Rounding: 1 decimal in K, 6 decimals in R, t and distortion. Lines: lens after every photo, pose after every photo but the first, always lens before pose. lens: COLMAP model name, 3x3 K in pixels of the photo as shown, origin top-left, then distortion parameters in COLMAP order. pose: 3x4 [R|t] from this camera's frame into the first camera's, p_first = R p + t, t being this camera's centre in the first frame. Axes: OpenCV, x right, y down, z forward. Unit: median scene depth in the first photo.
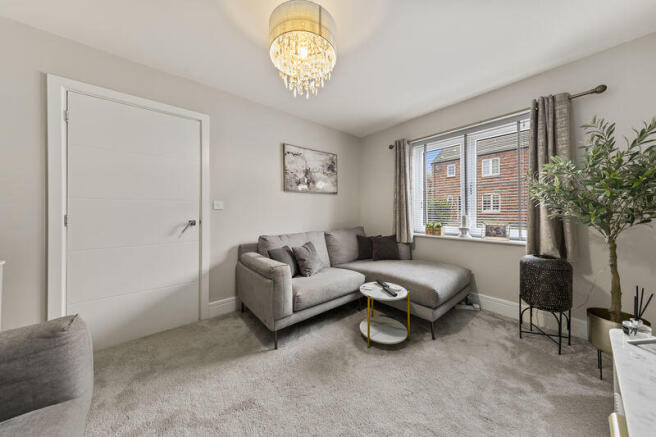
lens RADIAL K [[218.3, 0, 323.8], [0, 218.3, 214.5], [0, 0, 1]] dist [0.002911, -0.000051]
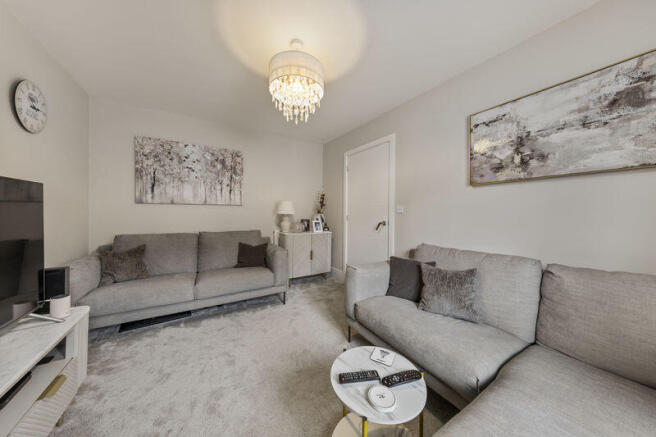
lens RADIAL K [[218.3, 0, 328.6], [0, 218.3, 212.8], [0, 0, 1]] dist [0.002911, -0.000051]
pose [[-0.163087, 0.008421, -0.986576, 0.537810], [-0.015696, 0.999815, 0.011128, -0.025480], [0.986487, 0.017300, -0.162925, 0.660545]]
